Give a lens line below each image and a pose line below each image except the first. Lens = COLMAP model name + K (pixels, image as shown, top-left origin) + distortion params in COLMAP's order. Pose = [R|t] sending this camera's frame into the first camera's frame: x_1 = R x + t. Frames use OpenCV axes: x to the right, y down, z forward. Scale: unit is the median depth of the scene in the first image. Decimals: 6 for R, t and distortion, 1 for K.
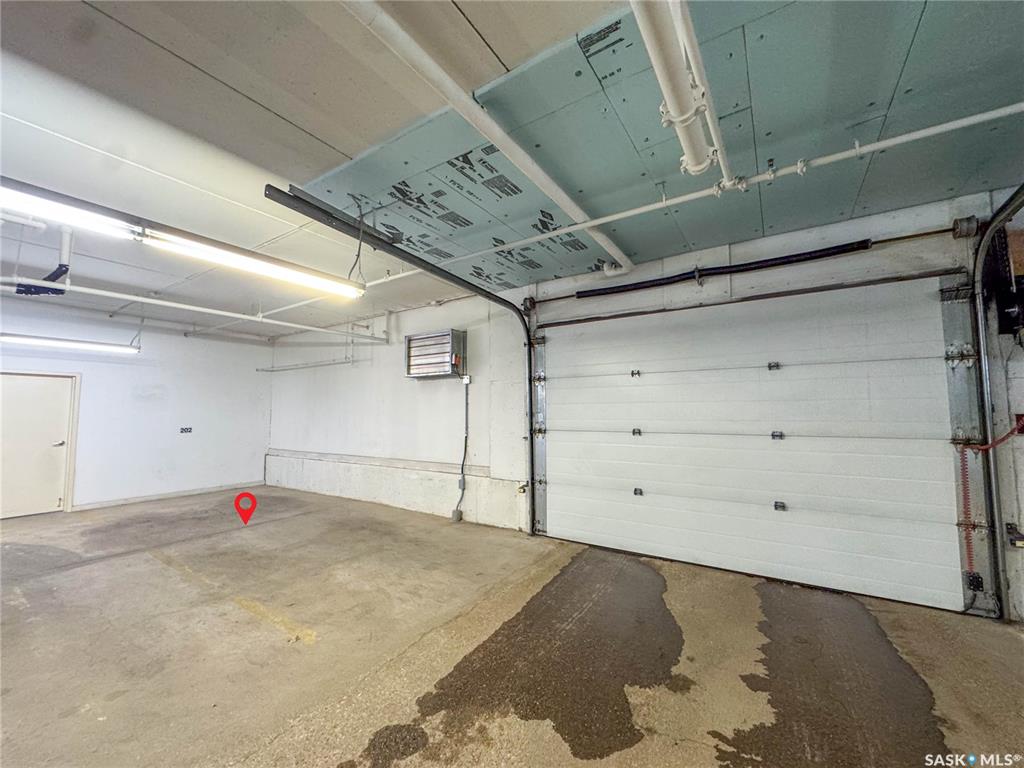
lens RADIAL K [[418.1, 0, 505.1], [0, 418.1, 384.7], [0, 0, 1]] dist [-0.004122, 0.000070]
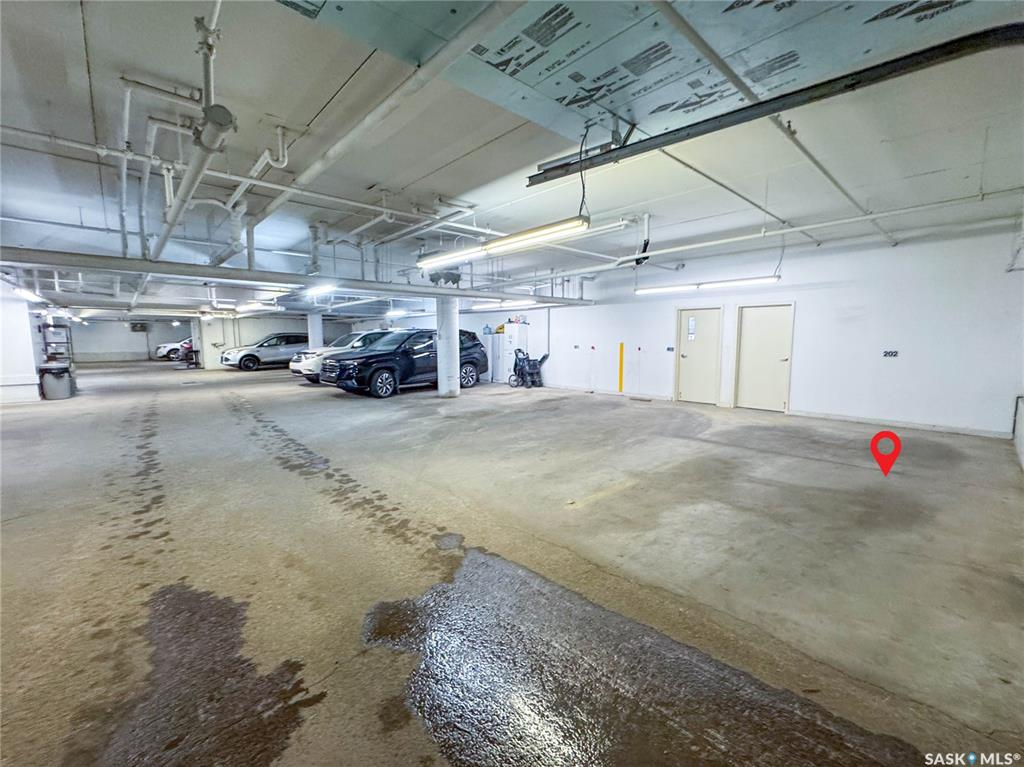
lens RADIAL K [[418.1, 0, 505.2], [0, 418.1, 383.5], [0, 0, 1]] dist [-0.004122, 0.000070]
pose [[-0.246299, 0.113944, -0.962473, 0.603126], [0.071080, 0.992514, 0.099311, 0.048123], [0.966584, -0.043953, -0.252555, 0.834373]]
